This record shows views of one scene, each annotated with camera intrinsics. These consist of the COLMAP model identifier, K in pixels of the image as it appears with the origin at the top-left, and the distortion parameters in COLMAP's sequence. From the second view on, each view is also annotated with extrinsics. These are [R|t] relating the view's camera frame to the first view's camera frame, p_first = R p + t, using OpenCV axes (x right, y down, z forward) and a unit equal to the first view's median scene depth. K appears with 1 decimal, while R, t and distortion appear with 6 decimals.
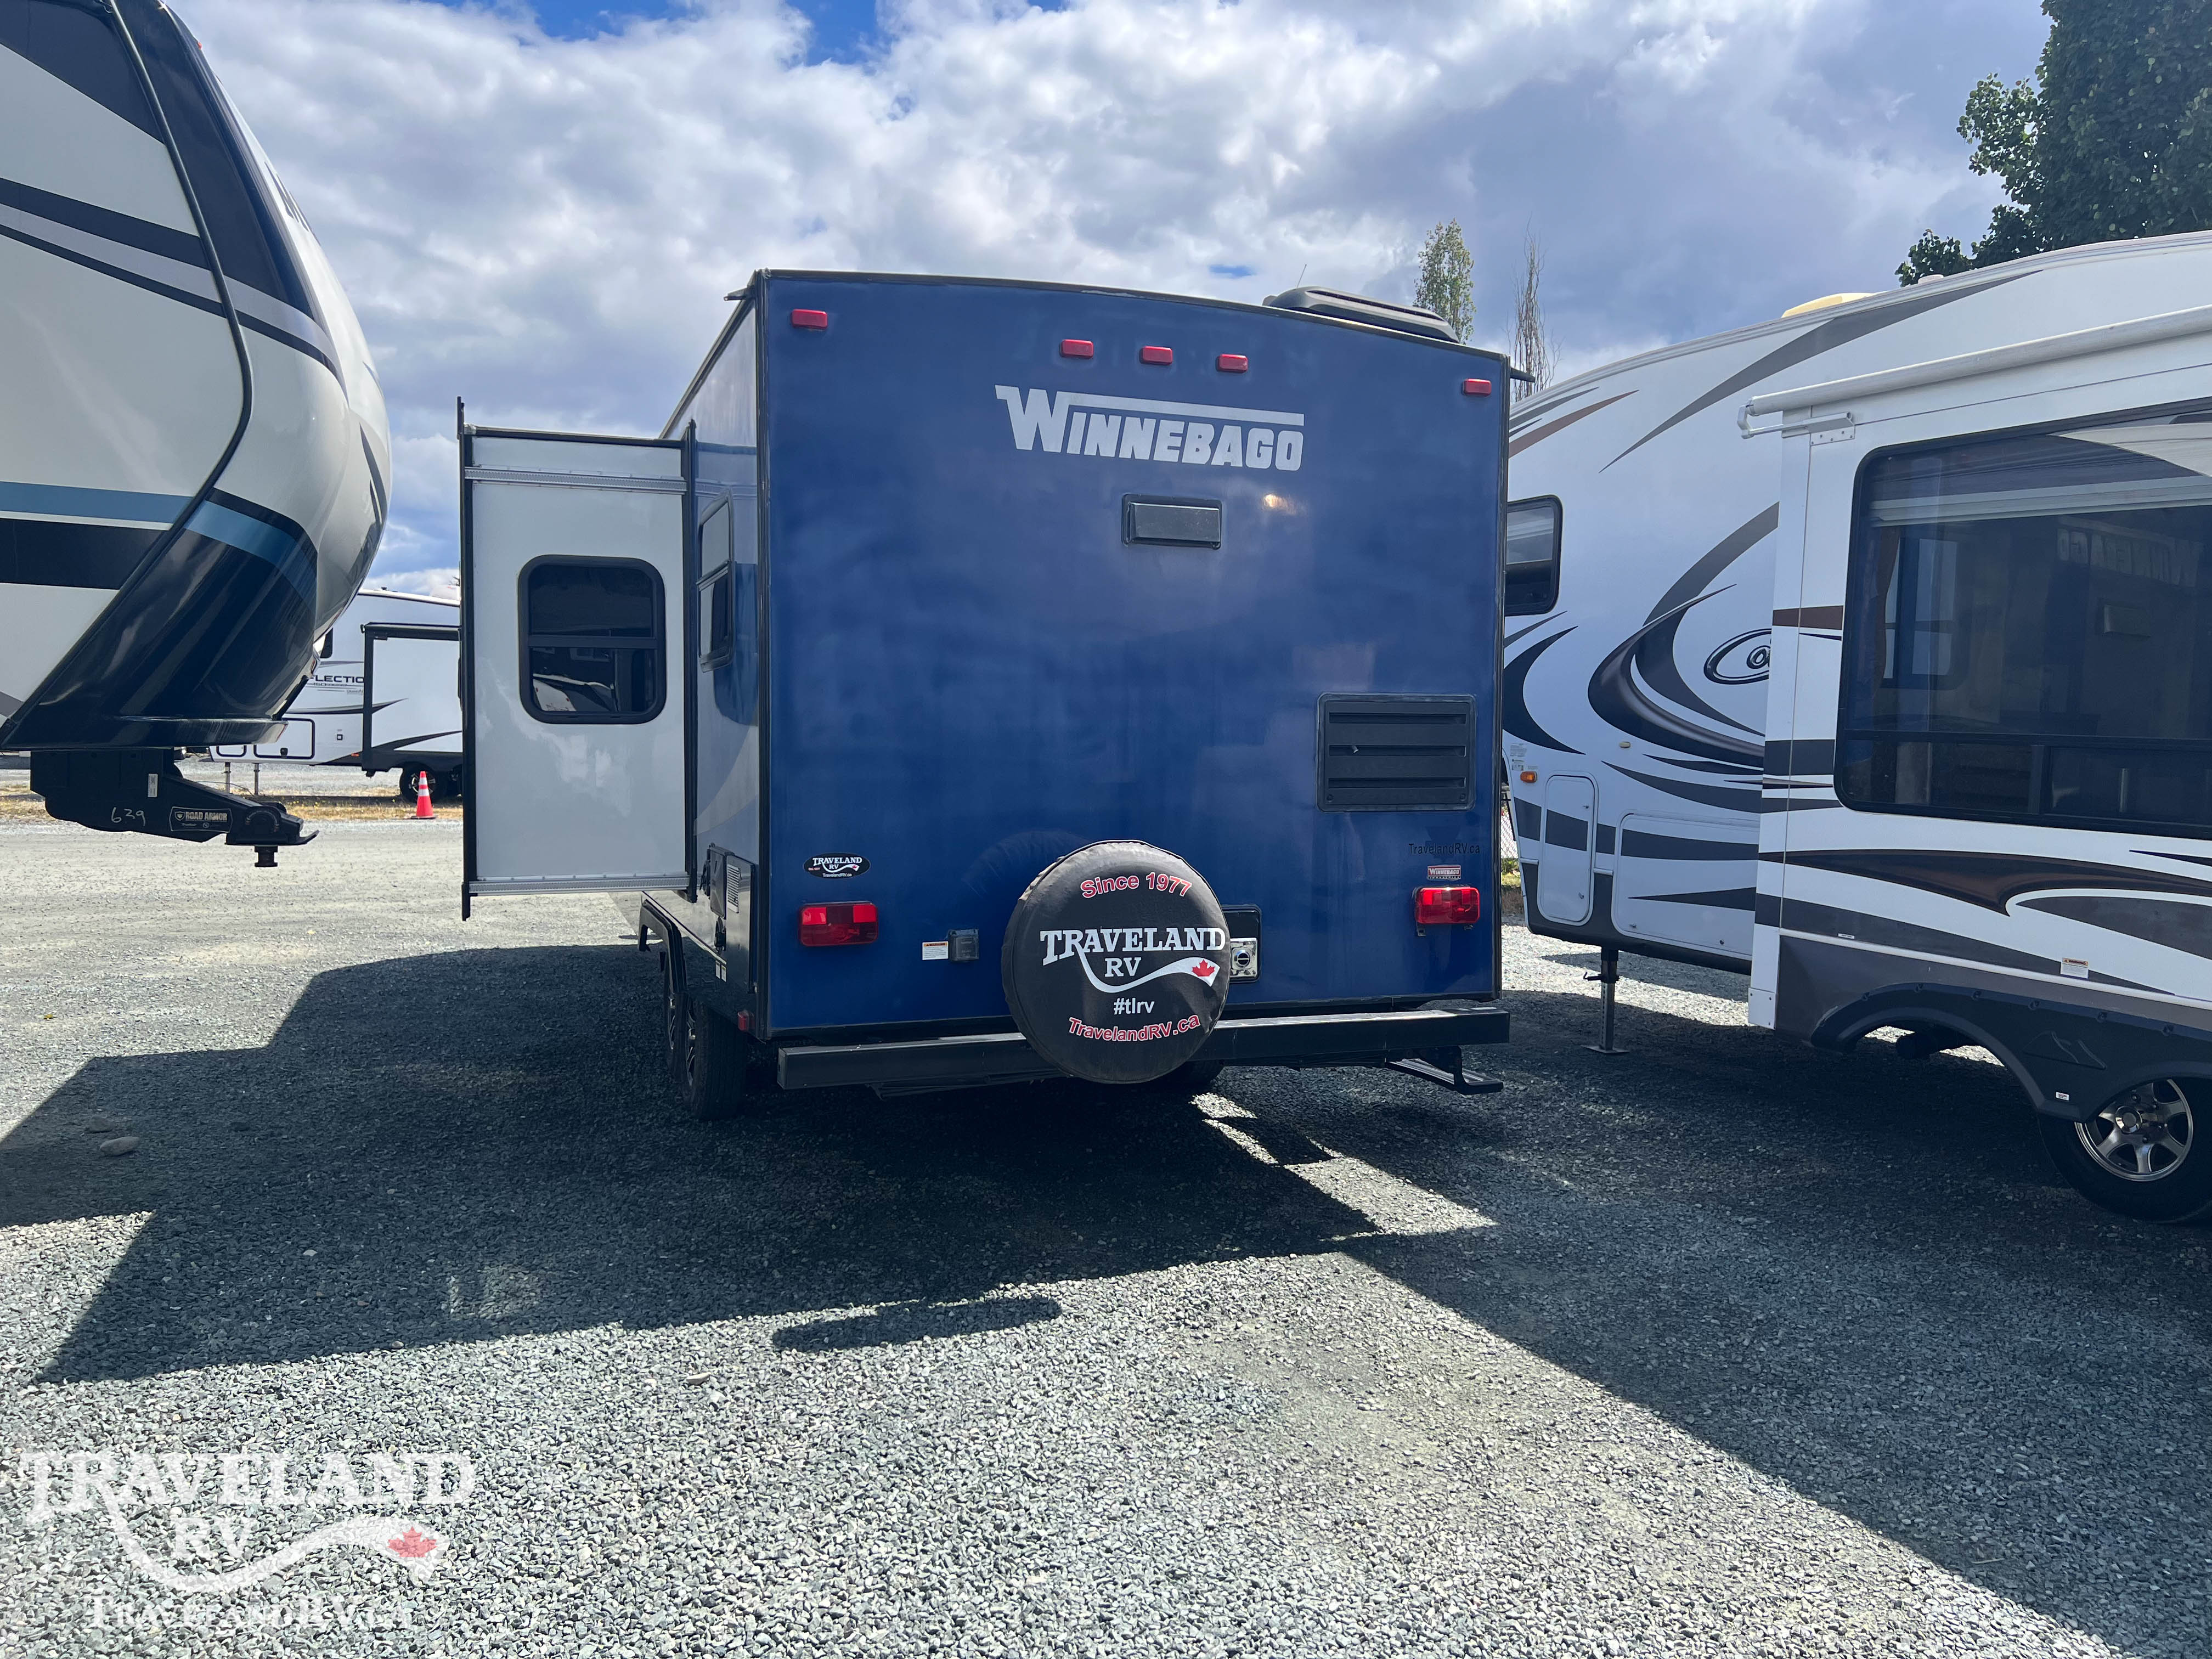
lens RADIAL K [[1675.9, 0, 1128.2], [0, 1675.9, 838.5], [0, 0, 1]] dist [0.127076, -0.197481]
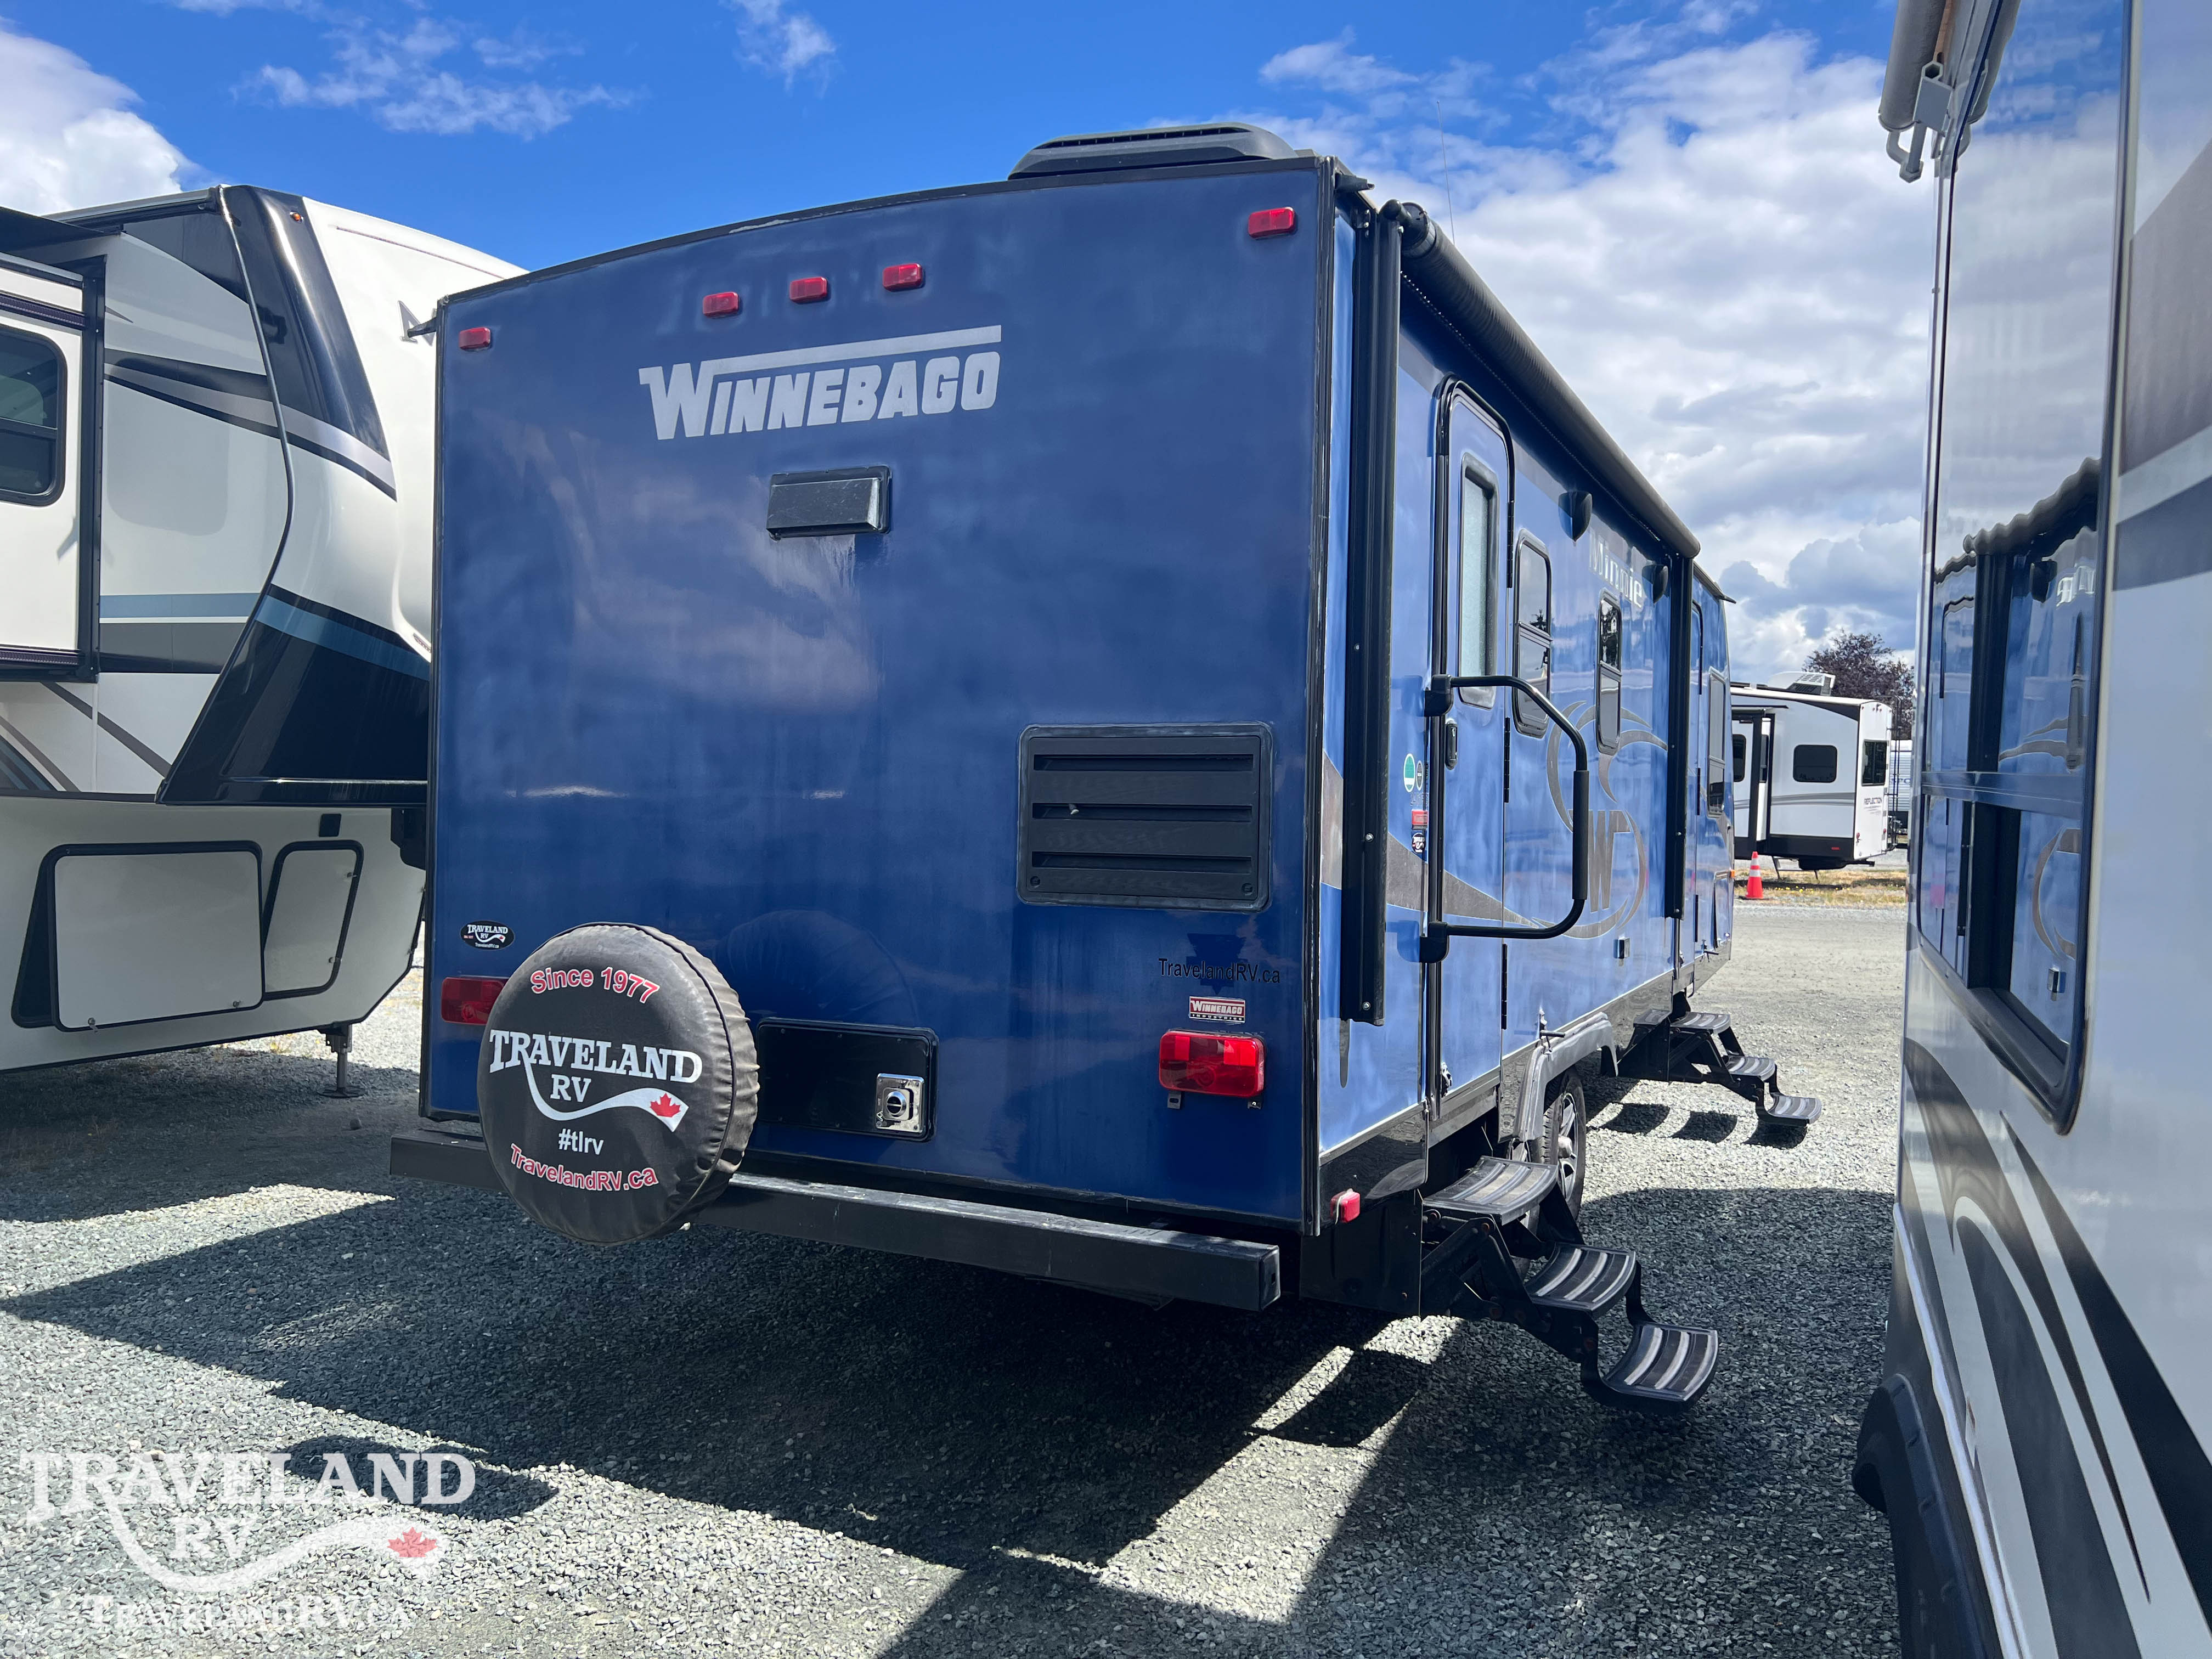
lens RADIAL K [[1677.1, 0, 1106.0], [0, 1677.1, 829.5], [0, 0, 1]] dist [0.037111, -0.039893]
pose [[0.675427, 0.012523, -0.737320, 0.702197], [-0.050743, 0.998275, -0.029528, -0.029799], [0.735679, 0.057358, 0.674897, 0.633946]]
